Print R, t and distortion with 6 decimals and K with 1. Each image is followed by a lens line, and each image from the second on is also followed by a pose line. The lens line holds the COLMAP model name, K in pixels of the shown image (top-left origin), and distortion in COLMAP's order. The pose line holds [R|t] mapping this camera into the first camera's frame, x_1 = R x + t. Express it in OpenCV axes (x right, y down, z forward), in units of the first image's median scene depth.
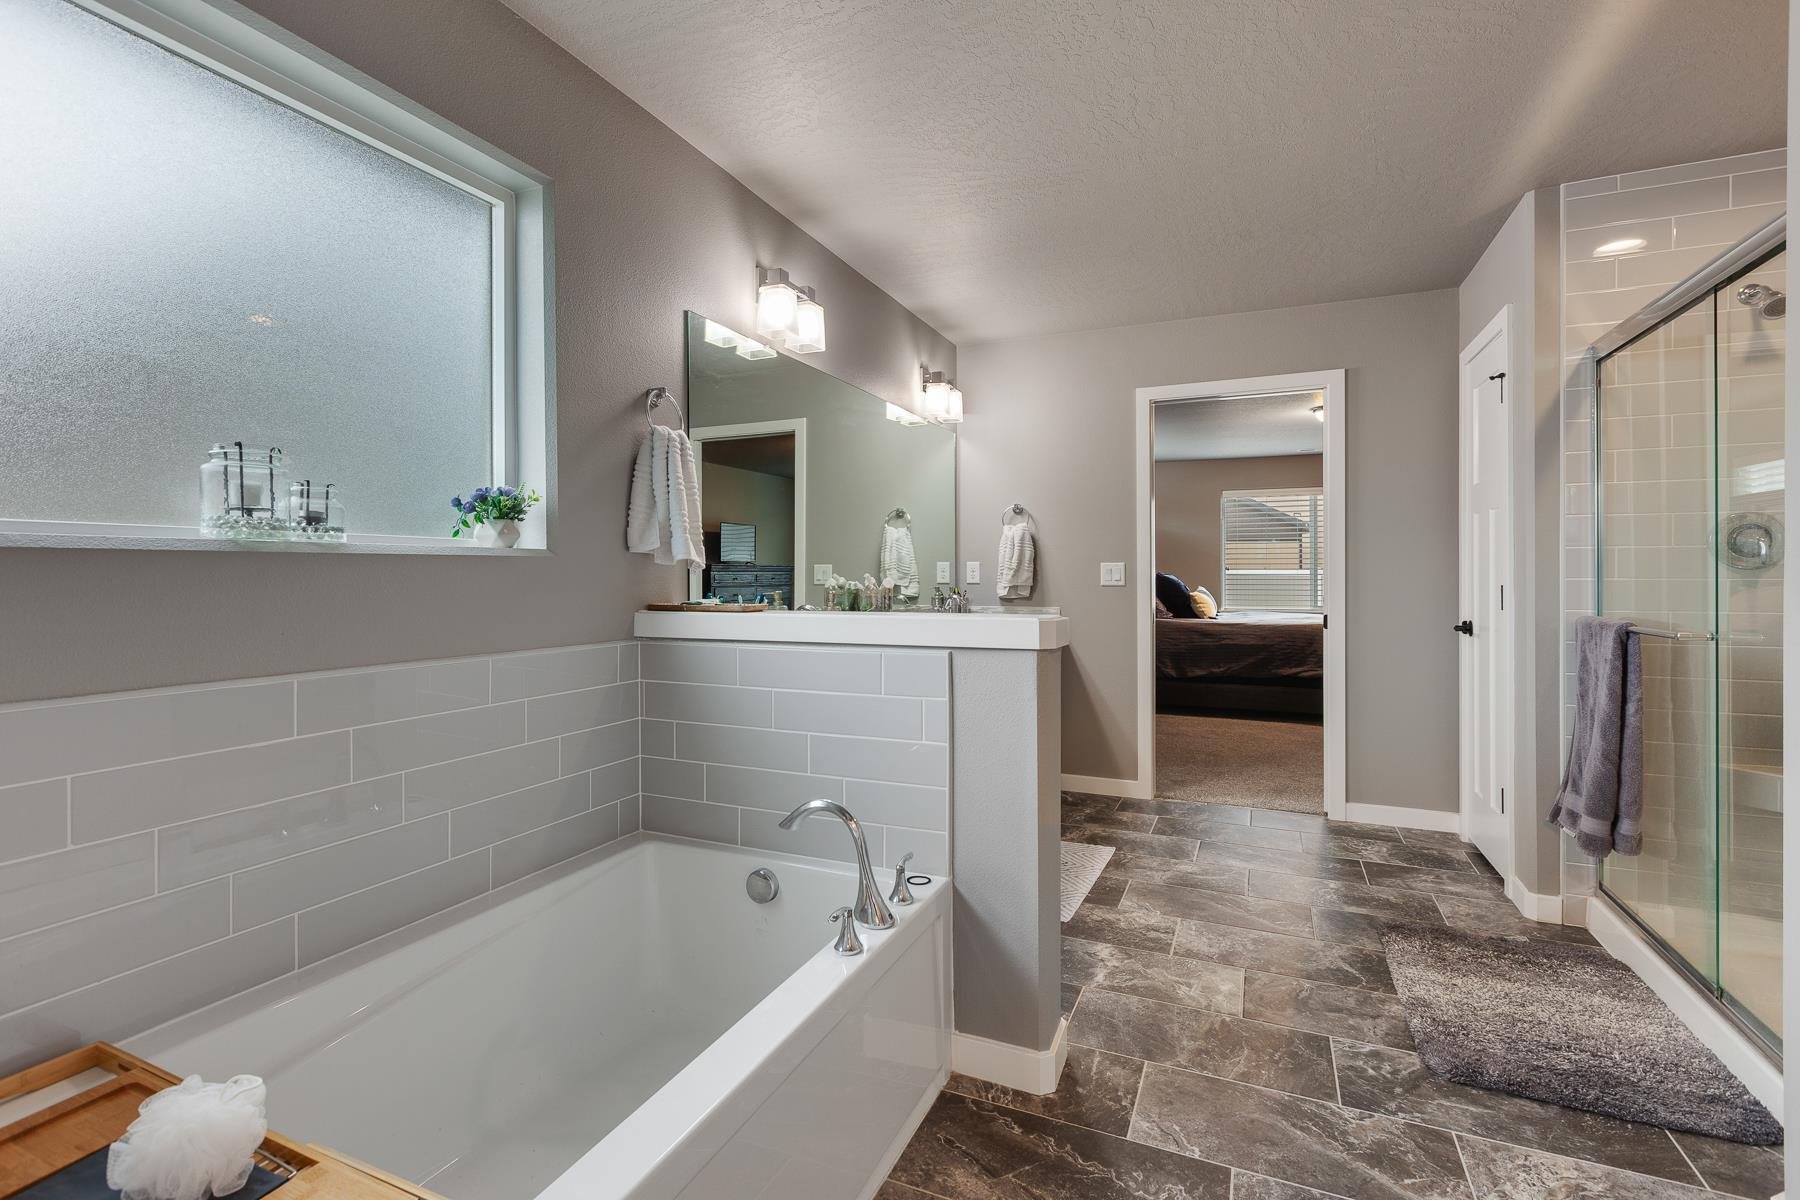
lens RADIAL K [[836.0, 0, 881.2], [0, 836.0, 590.8], [0, 0, 1]] dist [-0.001306, -0.000721]
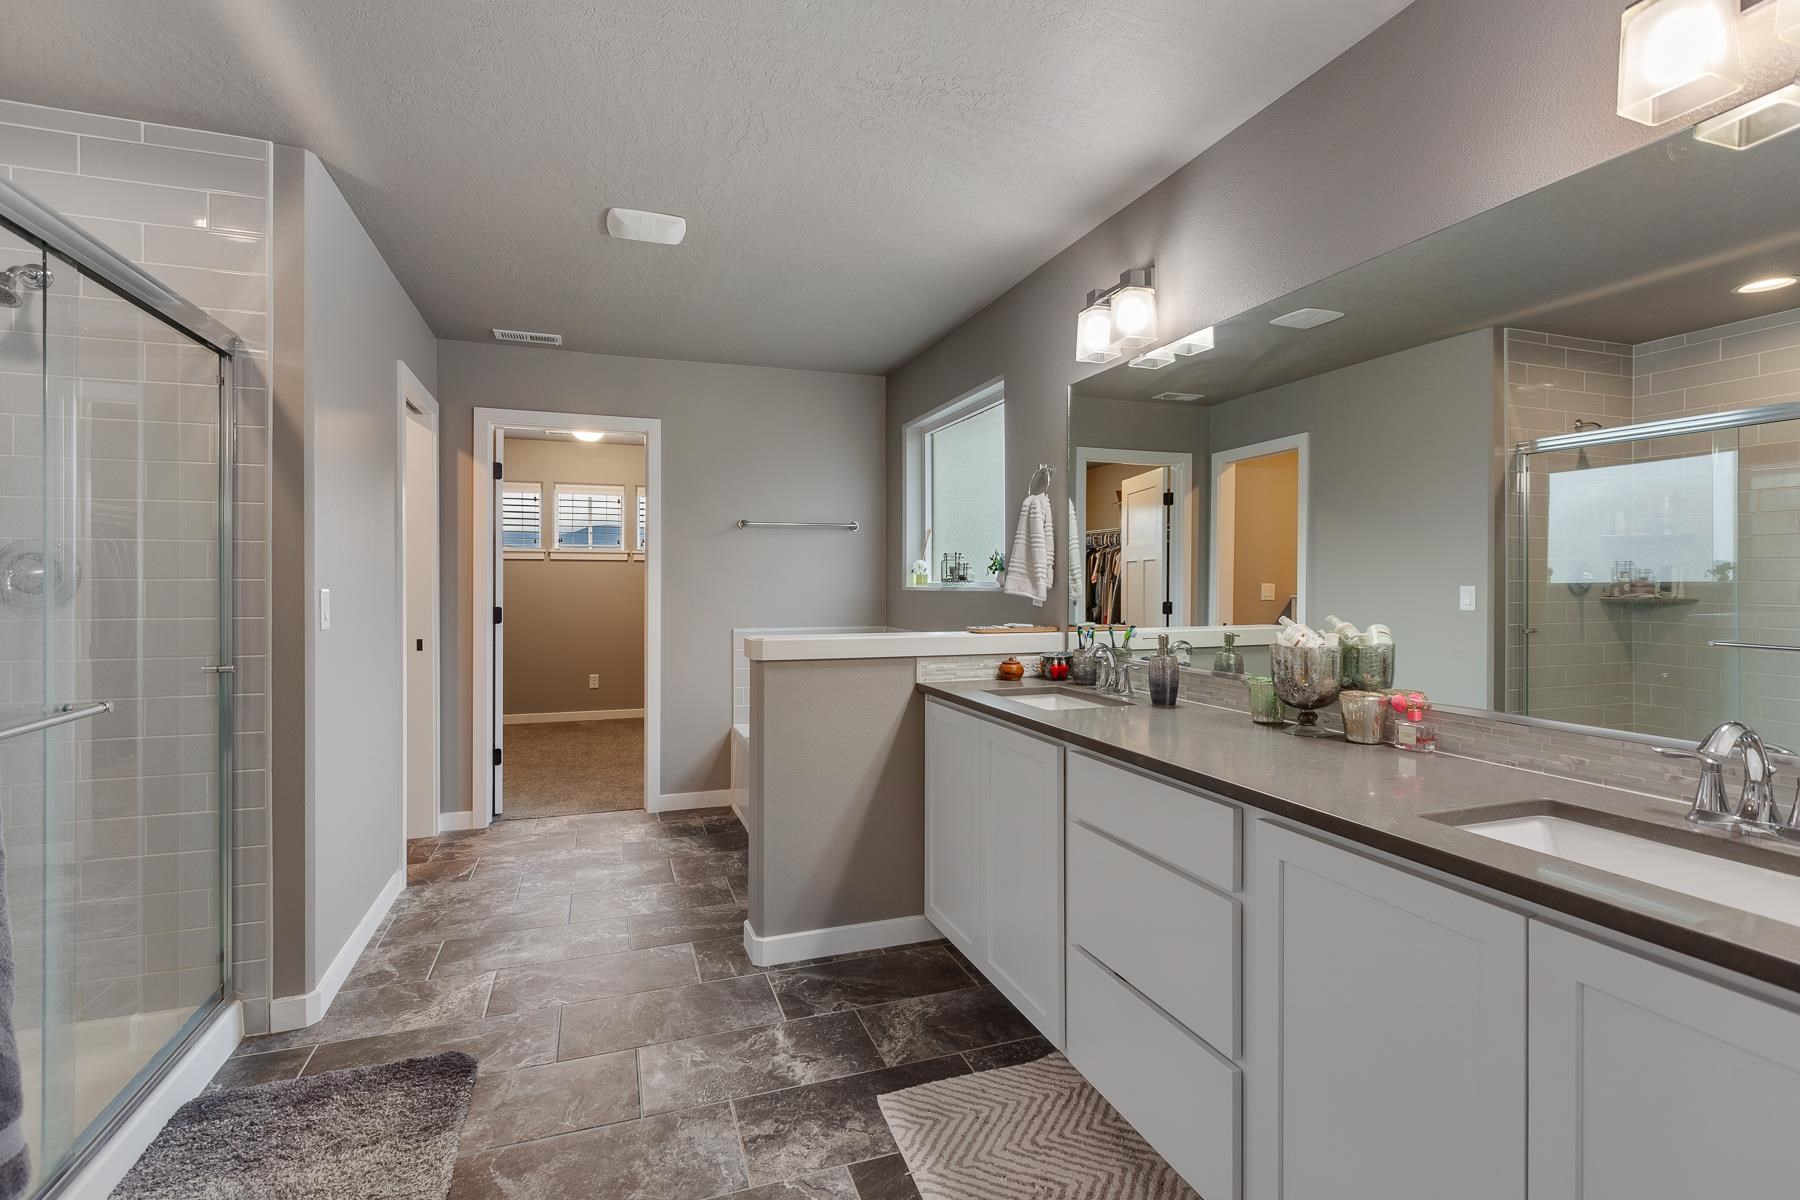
lens RADIAL K [[836.0, 0, 881.2], [0, 836.0, 590.8], [0, 0, 1]] dist [-0.001306, -0.000721]
pose [[-0.730685, 0.010186, -0.682638, 0.820361], [-0.011174, 0.999576, 0.026876, -0.073130], [0.682623, 0.027266, -0.730262, 1.753714]]
